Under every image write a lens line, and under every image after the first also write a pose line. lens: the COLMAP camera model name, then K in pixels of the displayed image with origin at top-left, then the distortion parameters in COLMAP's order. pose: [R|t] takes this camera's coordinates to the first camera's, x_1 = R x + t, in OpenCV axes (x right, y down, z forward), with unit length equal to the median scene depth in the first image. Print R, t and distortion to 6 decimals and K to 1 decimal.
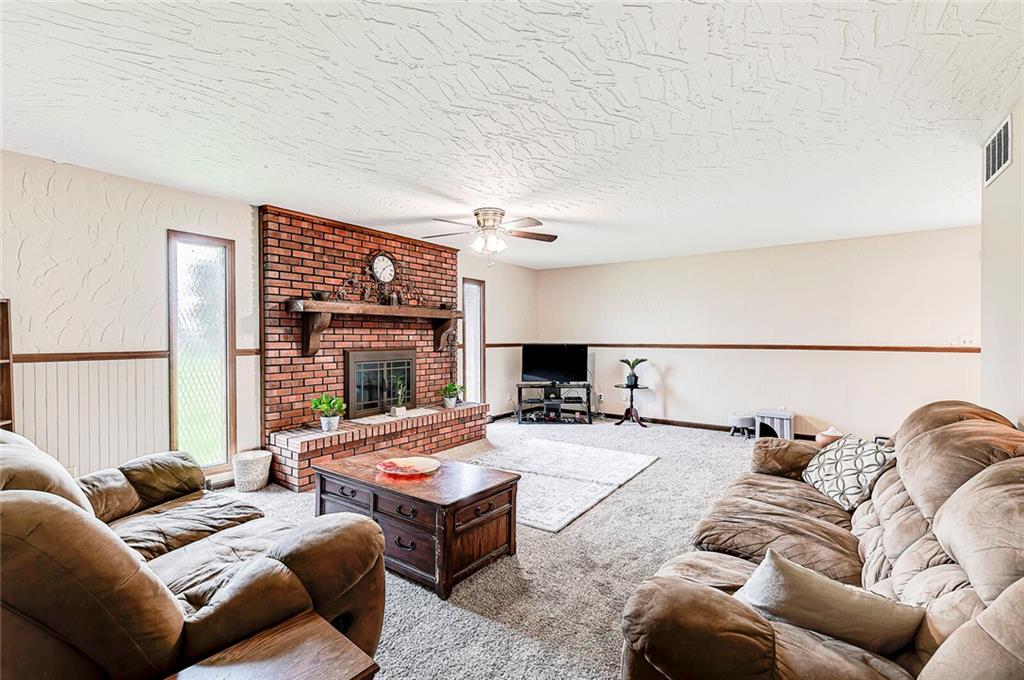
lens RADIAL K [[443.4, 0, 517.3], [0, 443.4, 338.7], [0, 0, 1]] dist [-0.004711, 0.000314]
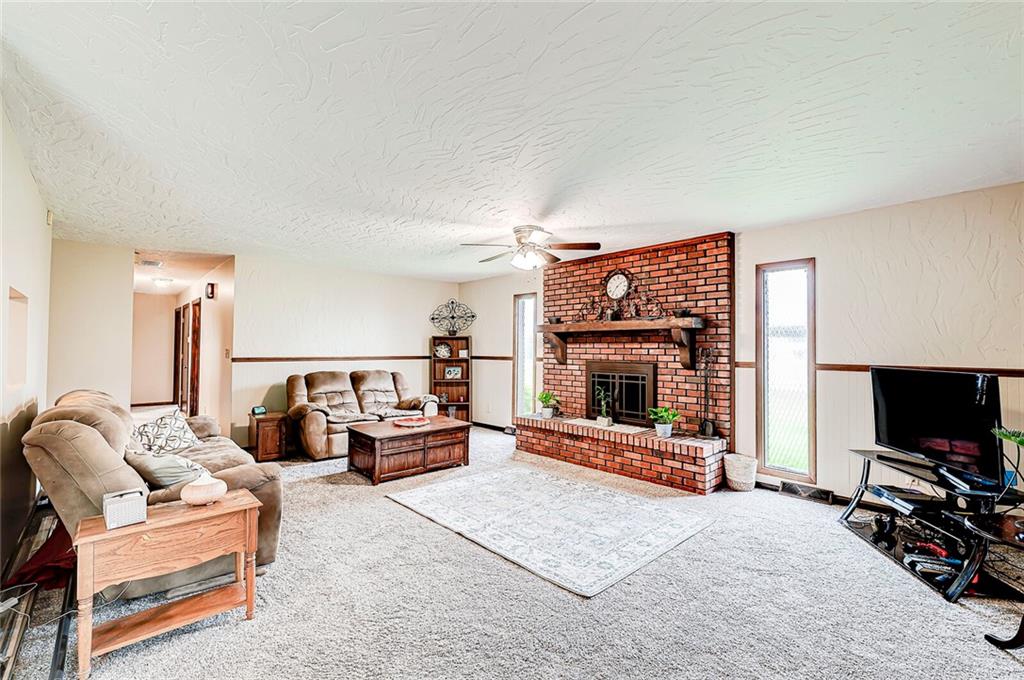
lens RADIAL K [[443.4, 0, 514.6], [0, 443.4, 341.0], [0, 0, 1]] dist [-0.004711, 0.000314]
pose [[-0.207256, -0.017286, -0.978134, 0.770706], [-0.008420, 0.999838, -0.015885, -0.007717], [0.978250, 0.004944, -0.207368, 0.960919]]
